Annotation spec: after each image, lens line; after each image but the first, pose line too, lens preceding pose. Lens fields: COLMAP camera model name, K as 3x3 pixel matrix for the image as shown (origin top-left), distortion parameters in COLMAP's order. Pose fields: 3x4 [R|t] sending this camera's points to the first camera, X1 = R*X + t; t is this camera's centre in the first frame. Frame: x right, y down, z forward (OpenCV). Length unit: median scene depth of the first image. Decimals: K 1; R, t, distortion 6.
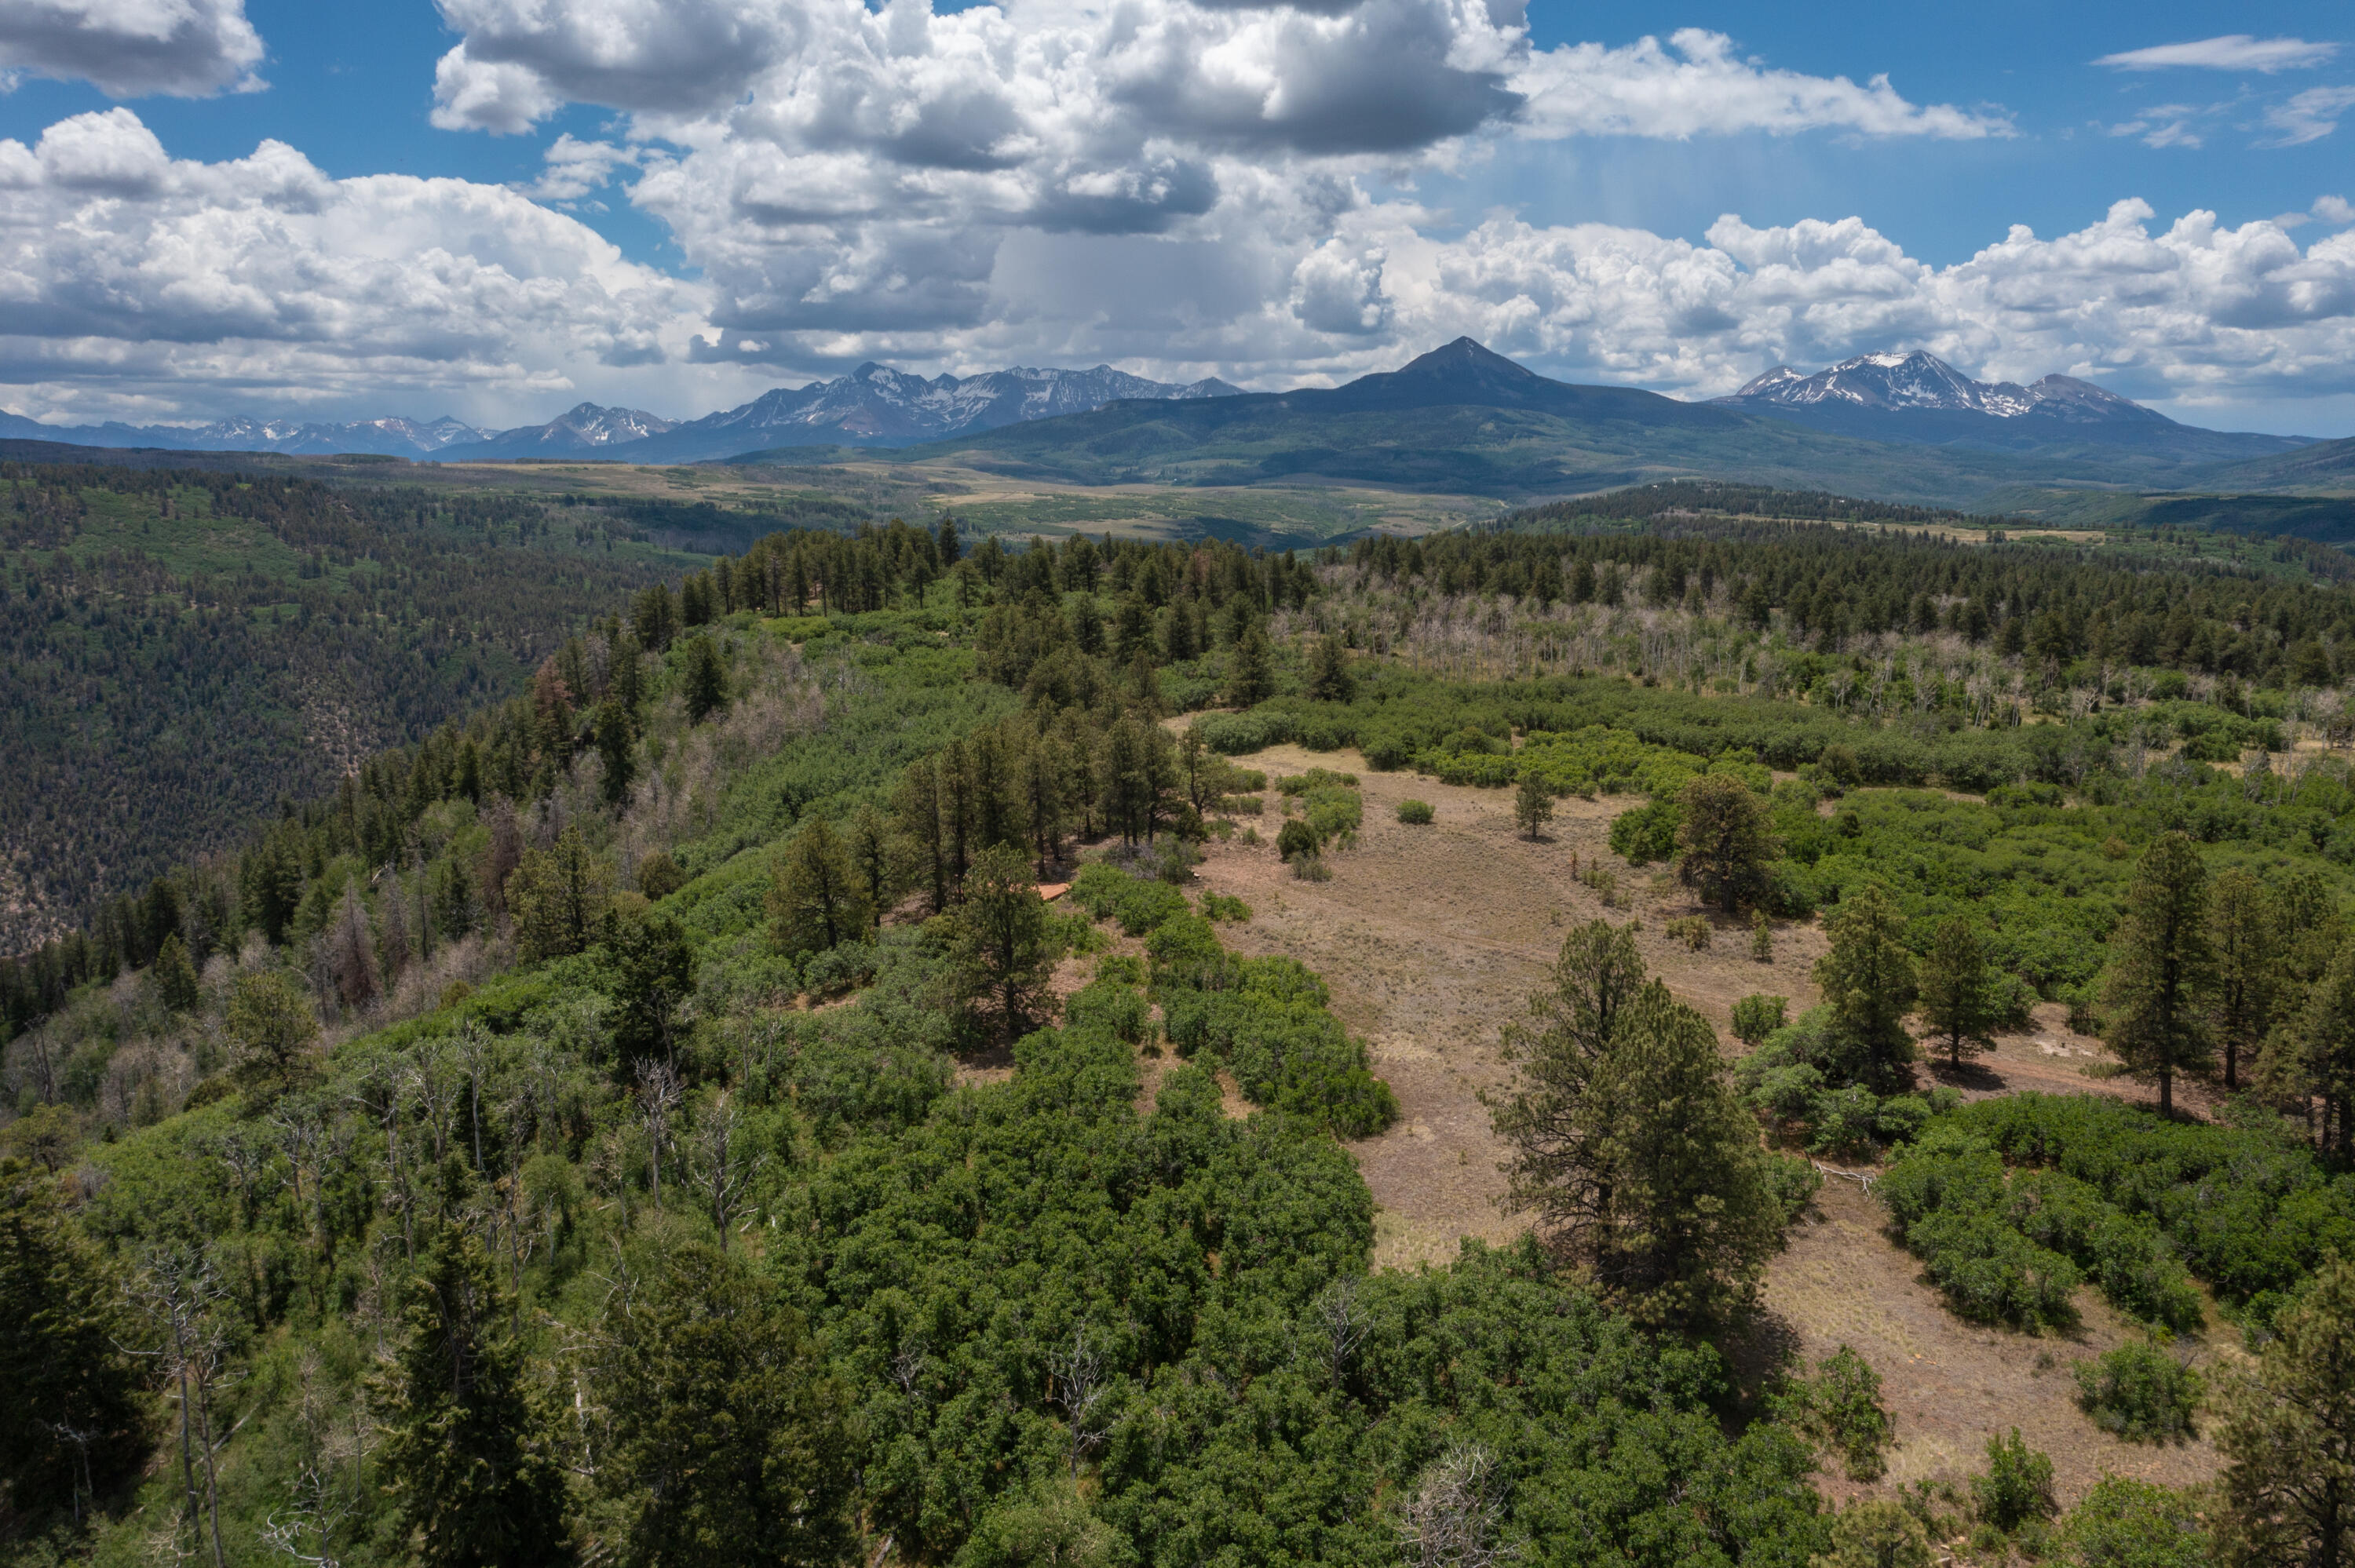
lens RADIAL K [[1854.8, 0, 1179.4], [0, 1854.8, 776.7], [0, 0, 1]] dist [-0.011901, 0.006352]
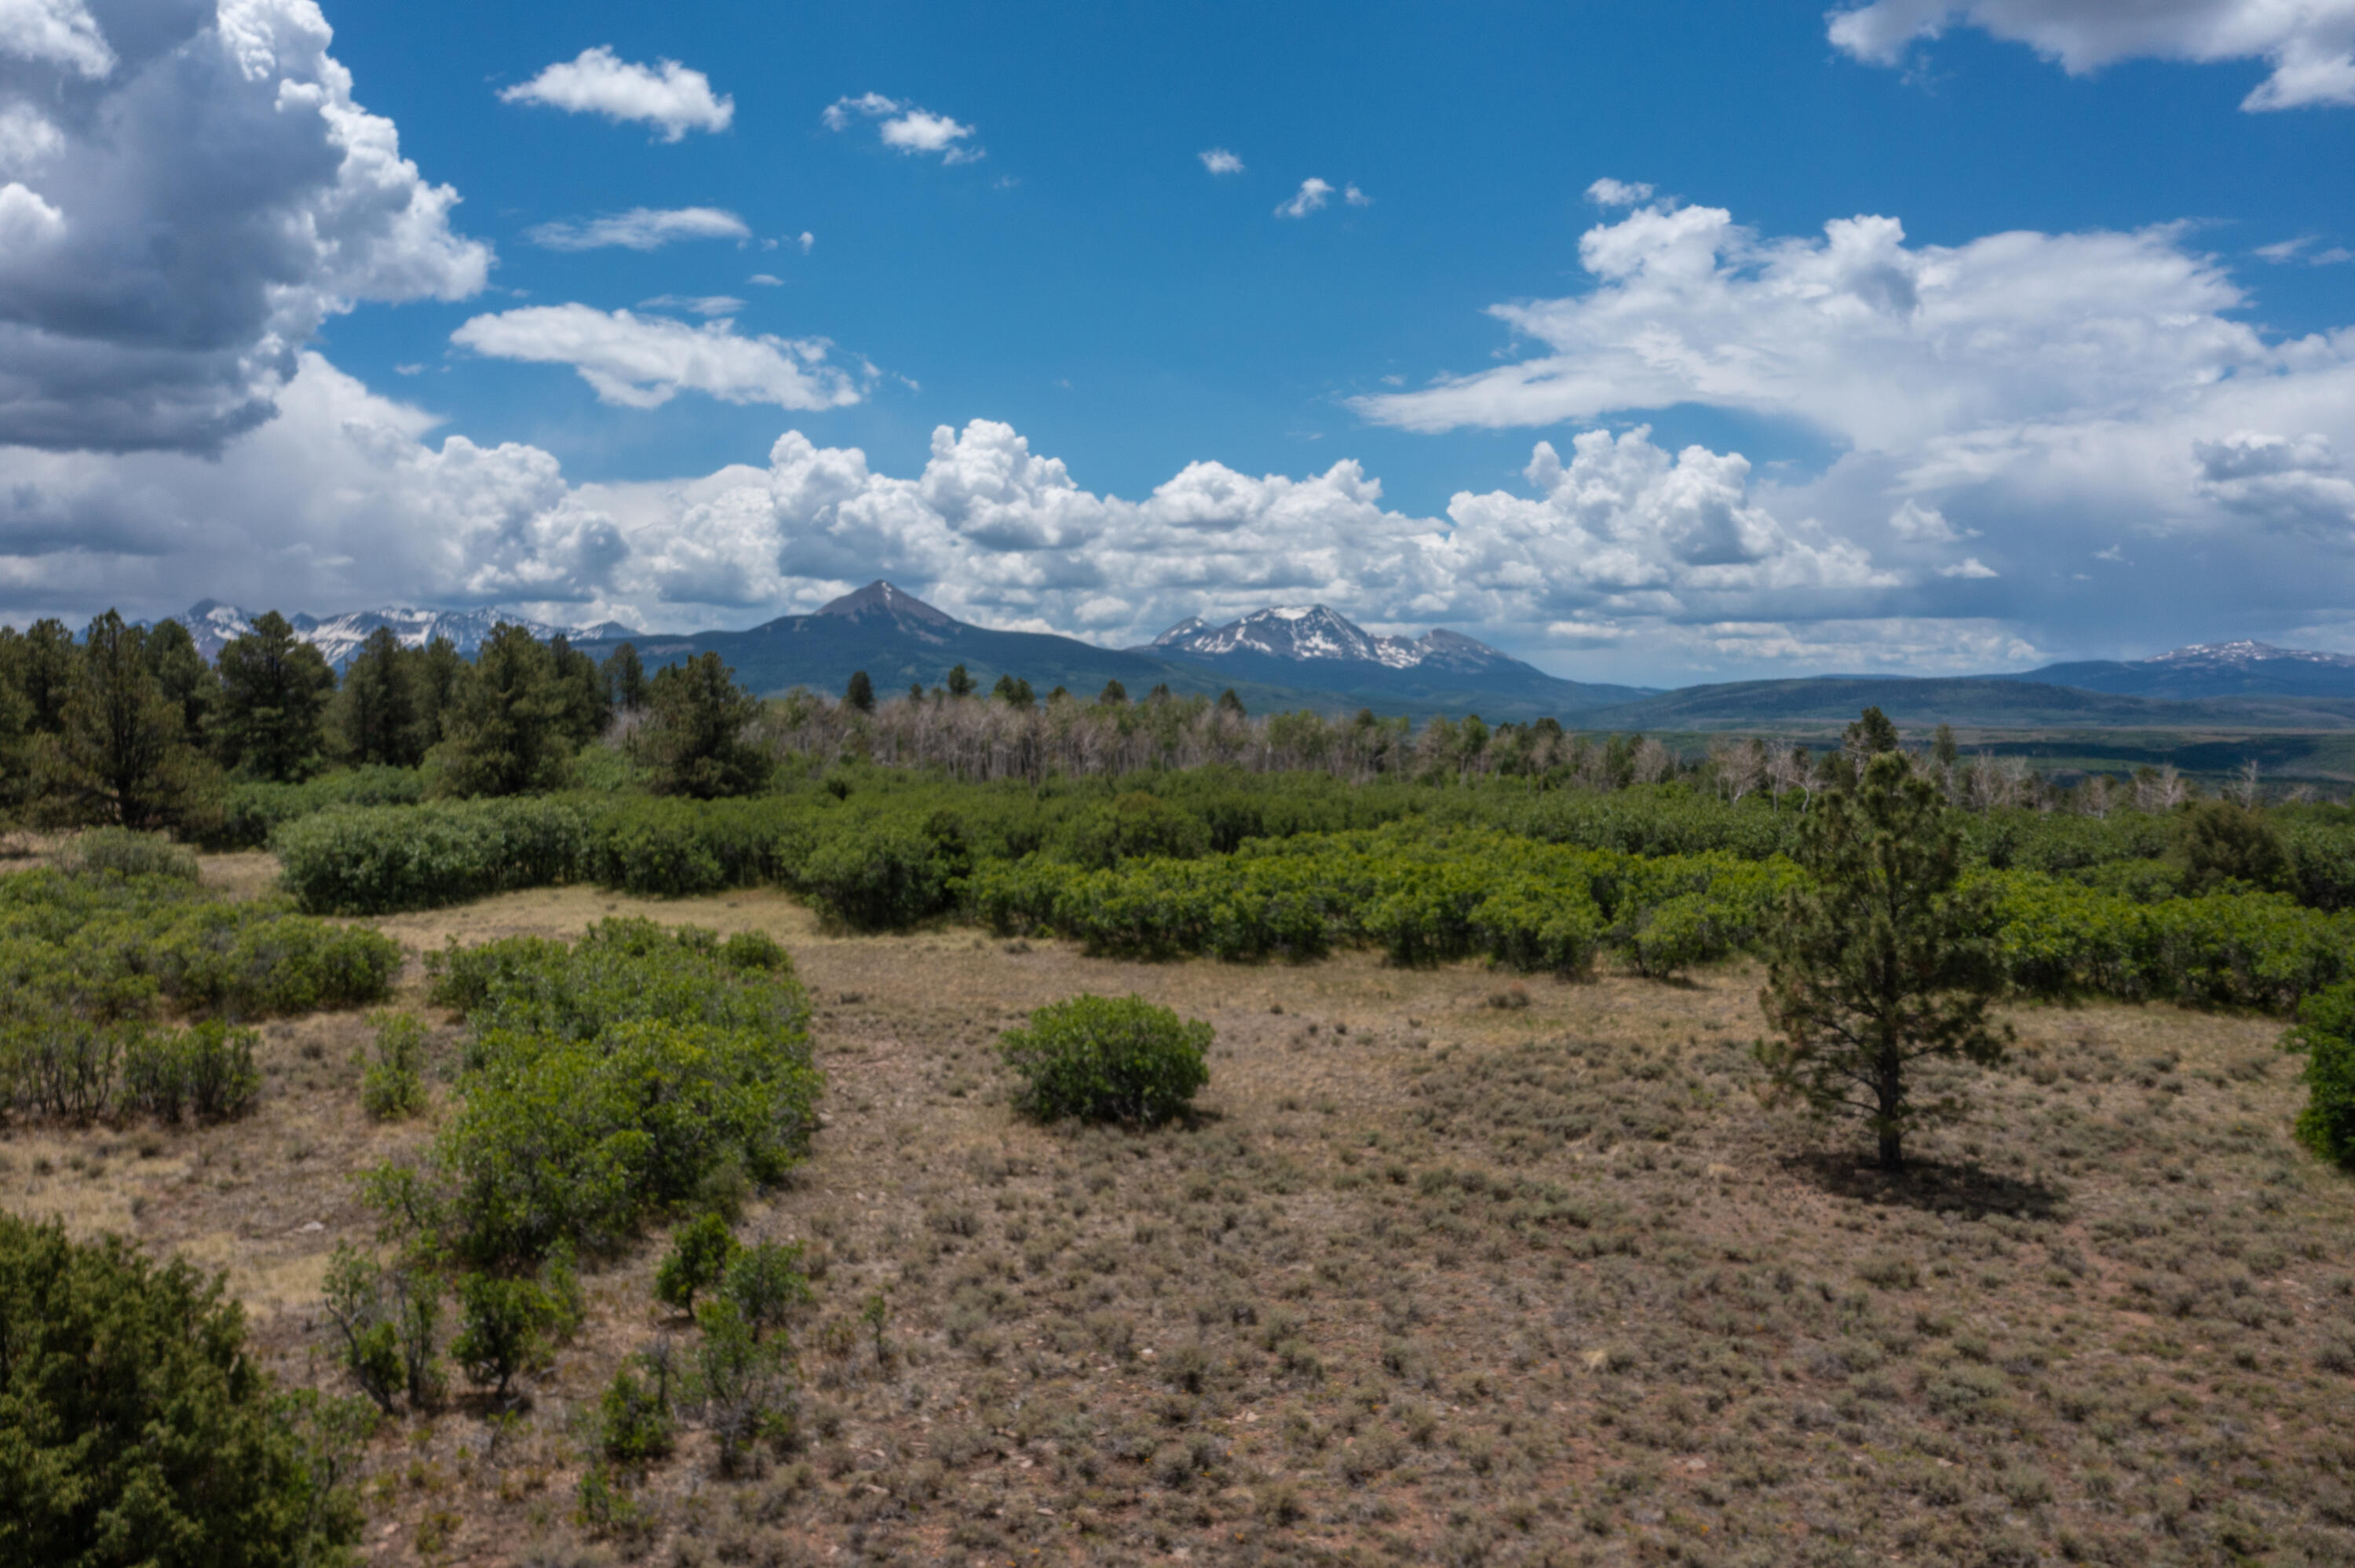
lens RADIAL K [[1926.9, 0, 1177.5], [0, 1926.9, 784.0], [0, 0, 1]] dist [-0.012484, 0.003829]
pose [[0.954731, -0.009436, 0.297321, 0.071448], [0.048448, 0.991084, -0.124117, 0.014767], [-0.293499, 0.132903, 0.946676, 0.753638]]
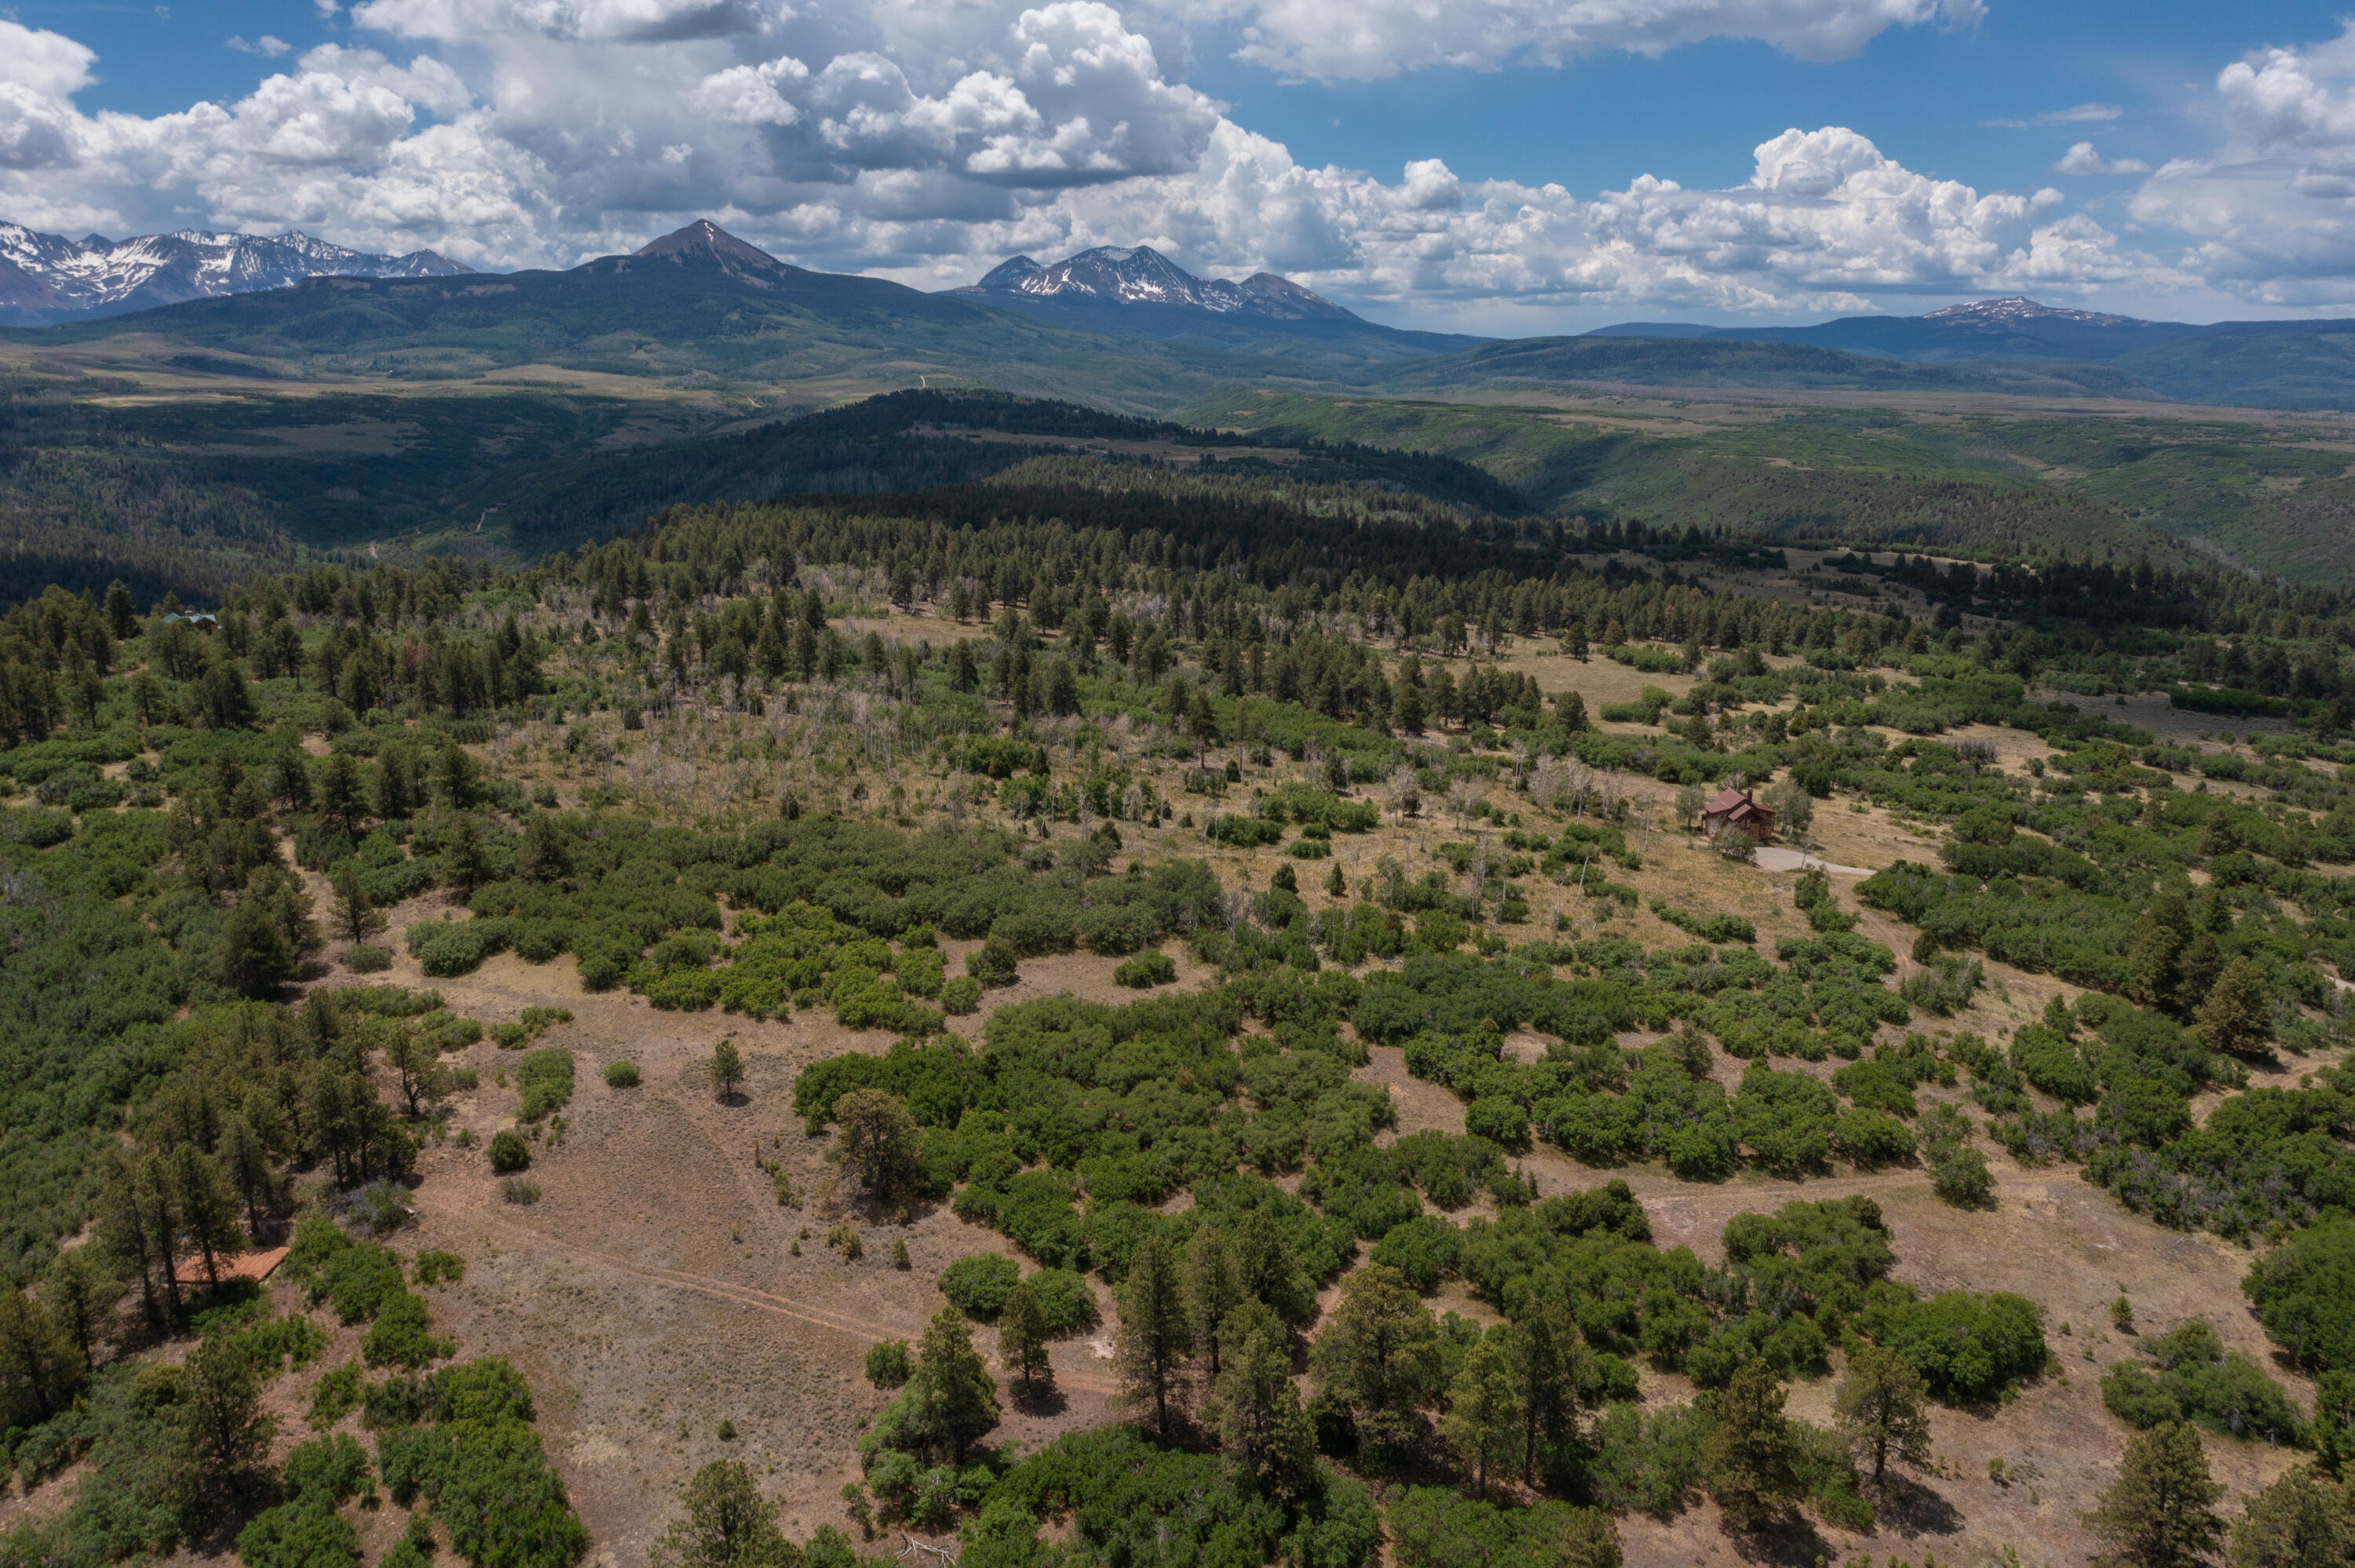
lens RADIAL K [[1861.1, 0, 1177.5], [0, 1861.1, 784.0], [0, 0, 1]] dist [-0.008497, -0.004994]
pose [[0.925192, -0.073399, 0.372334, 0.030105], [0.049014, 0.996012, 0.074555, -0.204451], [-0.376321, -0.050728, 0.925099, -0.137282]]
